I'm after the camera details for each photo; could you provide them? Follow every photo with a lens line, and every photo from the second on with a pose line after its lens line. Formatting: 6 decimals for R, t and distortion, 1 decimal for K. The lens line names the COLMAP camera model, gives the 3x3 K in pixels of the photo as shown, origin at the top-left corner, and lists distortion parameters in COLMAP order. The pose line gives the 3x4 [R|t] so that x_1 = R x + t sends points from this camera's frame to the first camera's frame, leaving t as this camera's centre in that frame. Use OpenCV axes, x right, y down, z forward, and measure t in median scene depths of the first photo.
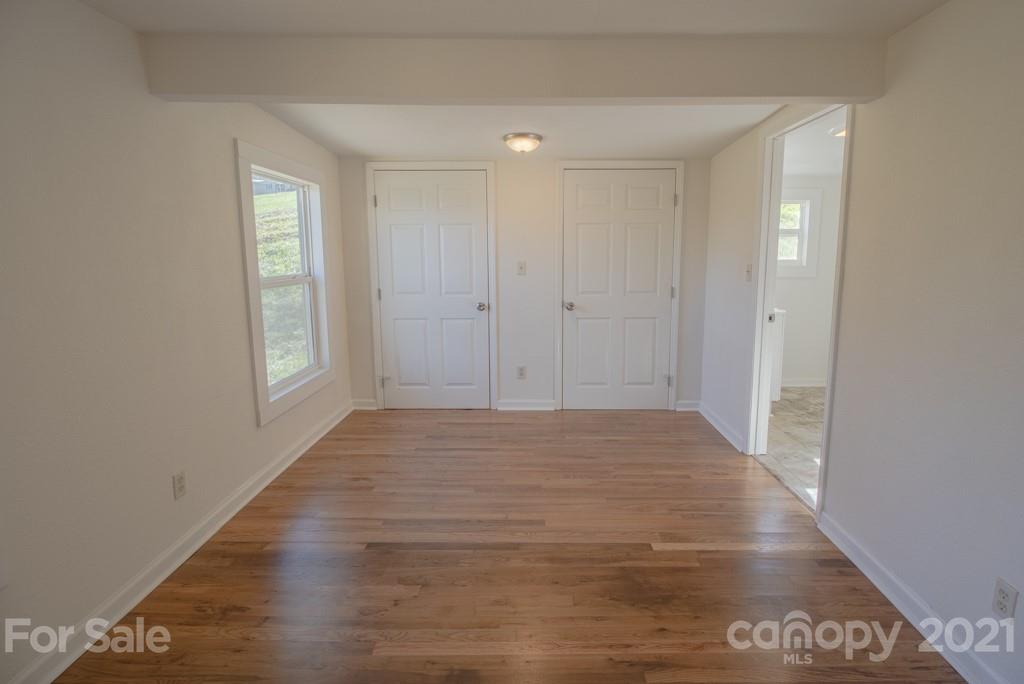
lens RADIAL K [[496.1, 0, 531.3], [0, 496.1, 320.4], [0, 0, 1]] dist [0.000034, -0.000944]
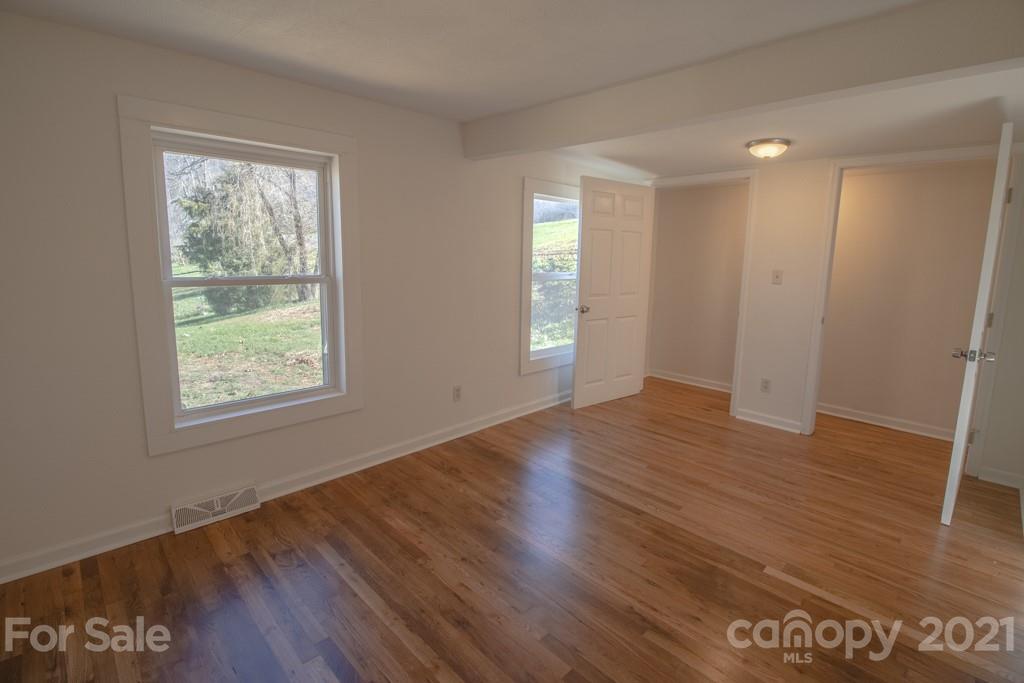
lens RADIAL K [[474.5, 0, 512.4], [0, 474.5, 324.8], [0, 0, 1]] dist [-0.001457, -0.000728]
pose [[0.708117, 0.122253, -0.695431, 0.422797], [-0.122363, 0.991242, 0.049660, 0.004609], [0.695412, 0.049931, 0.716874, -0.013606]]
